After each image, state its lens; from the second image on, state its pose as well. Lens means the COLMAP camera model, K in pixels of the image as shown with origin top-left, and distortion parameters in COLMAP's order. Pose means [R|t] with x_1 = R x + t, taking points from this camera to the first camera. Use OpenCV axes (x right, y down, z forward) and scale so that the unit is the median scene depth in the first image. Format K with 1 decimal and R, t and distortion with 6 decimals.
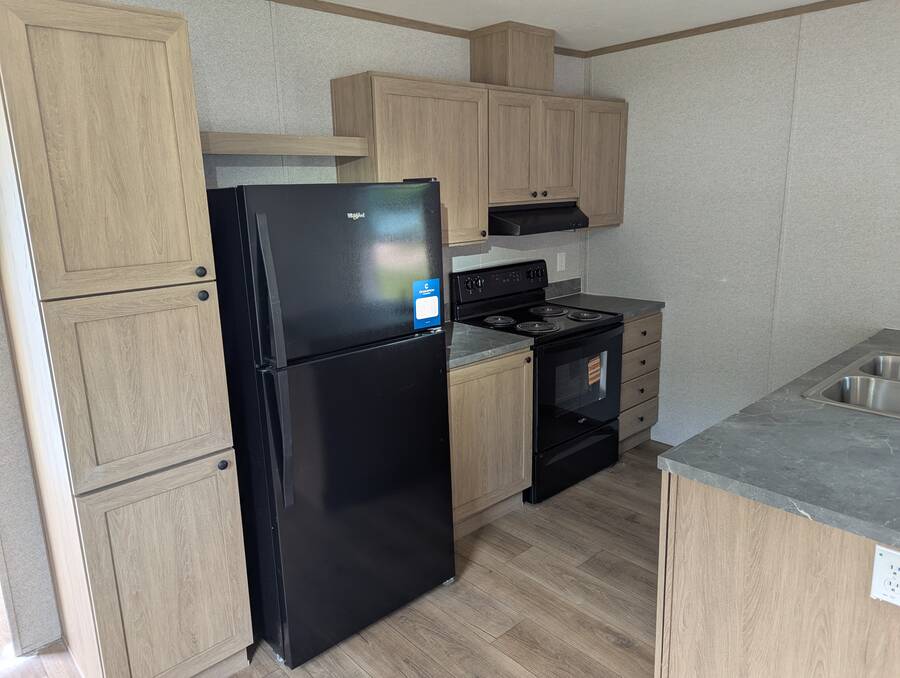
lens RADIAL K [[633.4, 0, 449.2], [0, 633.4, 331.0], [0, 0, 1]] dist [0.063798, -0.053829]
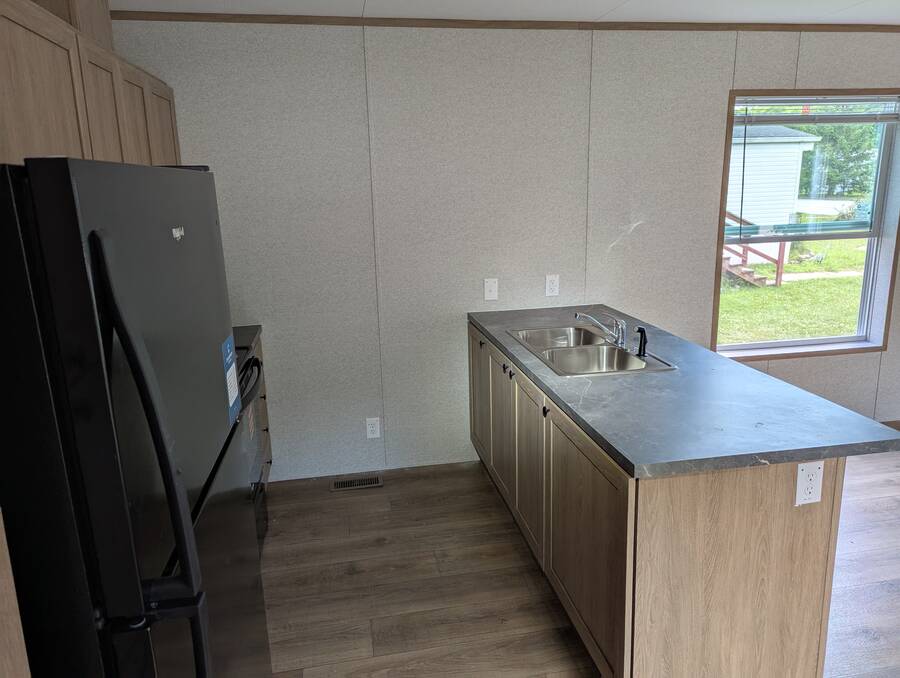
lens RADIAL K [[633.4, 0, 449.2], [0, 633.4, 331.0], [0, 0, 1]] dist [0.063798, -0.053829]
pose [[0.533300, -0.175585, 0.827503, -0.461377], [0.196943, 0.977112, 0.080407, -0.104345], [-0.822681, 0.120089, 0.555675, 0.555176]]
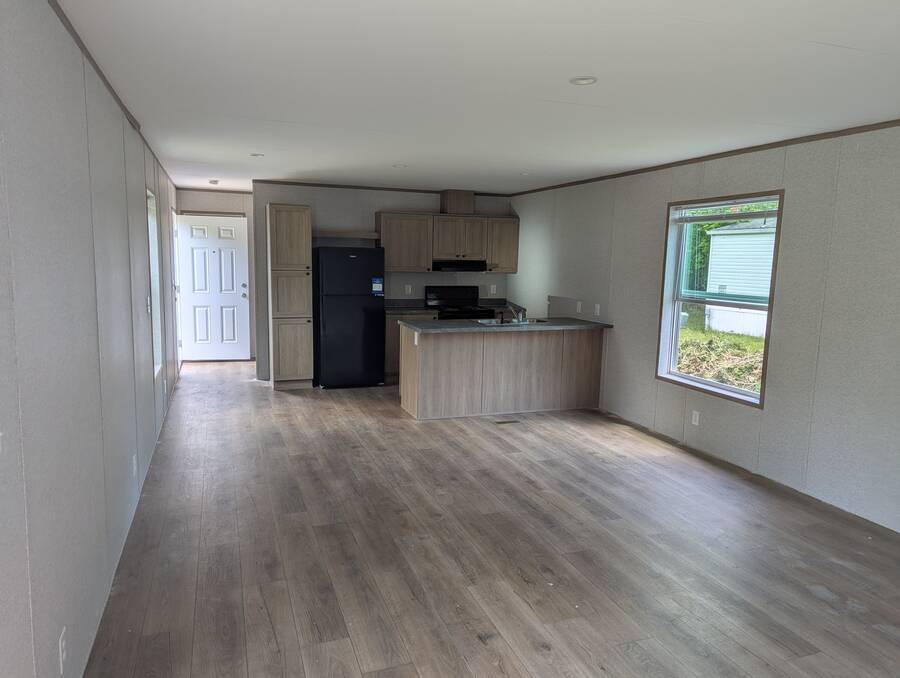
lens RADIAL K [[626.5, 0, 449.7], [0, 626.5, 341.7], [0, 0, 1]] dist [0.065756, -0.051455]
pose [[0.922440, 0.098837, -0.373276, 1.671903], [-0.130166, 0.989699, -0.059611, 0.416718], [0.363539, 0.103575, 0.925803, -1.941664]]
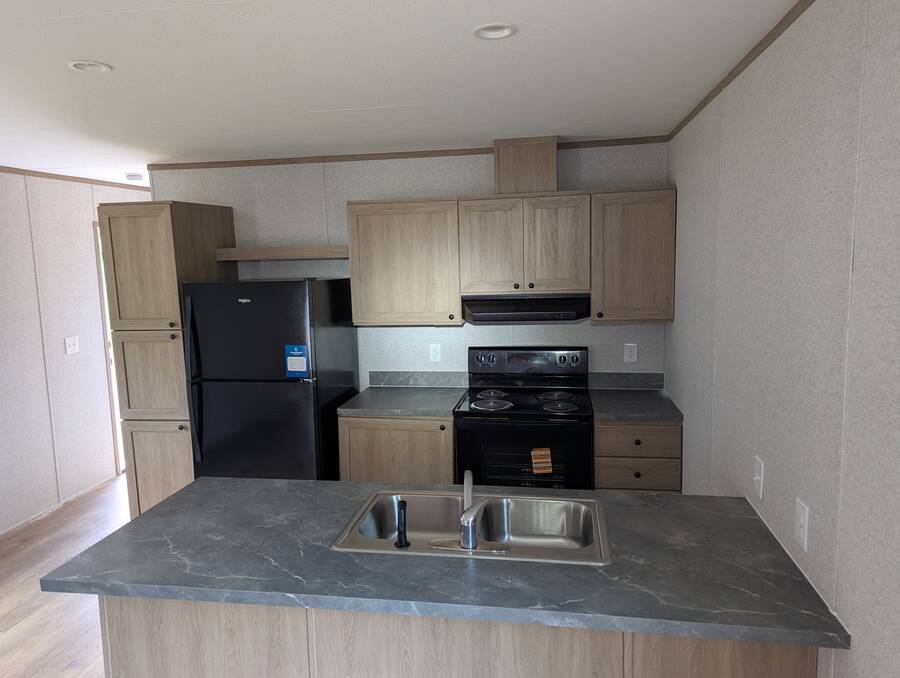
lens RADIAL K [[633.4, 0, 449.2], [0, 633.4, 331.0], [0, 0, 1]] dist [0.063798, -0.053829]
pose [[0.612710, 0.109960, -0.782621, 1.495622], [-0.166726, 0.985971, 0.008002, -0.205799], [0.772521, 0.125580, 0.622447, 0.386113]]
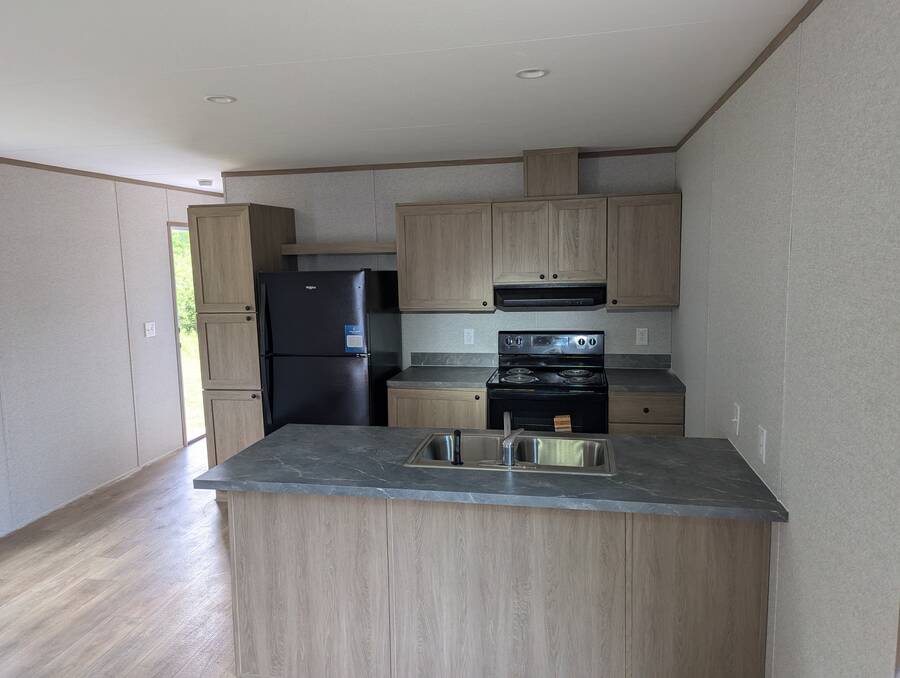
lens RADIAL K [[633.4, 0, 449.2], [0, 633.4, 331.0], [0, 0, 1]] dist [0.063798, -0.053829]
pose [[0.588568, 0.109001, -0.801066, 1.693958], [-0.173942, 0.984736, 0.006192, -0.135146], [0.789514, 0.135695, 0.598544, 0.179979]]
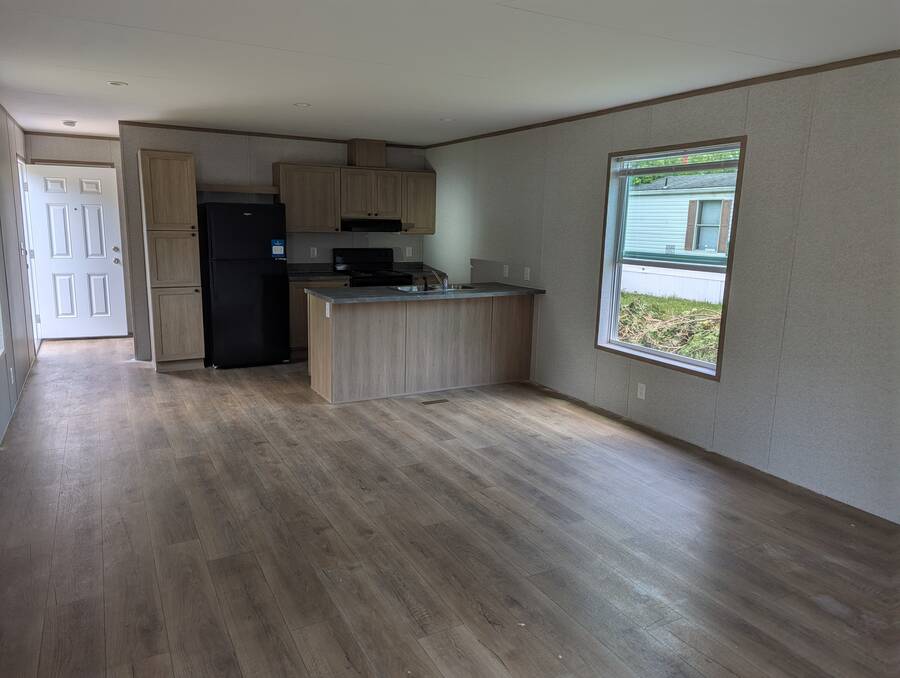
lens RADIAL K [[626.7, 0, 440.1], [0, 626.7, 334.3], [0, 0, 1]] dist [0.066042, -0.057739]
pose [[0.967330, 0.091274, -0.236518, 1.477501], [-0.101131, 0.994425, -0.029856, 0.375801], [0.232474, 0.052799, 0.971168, -1.633654]]
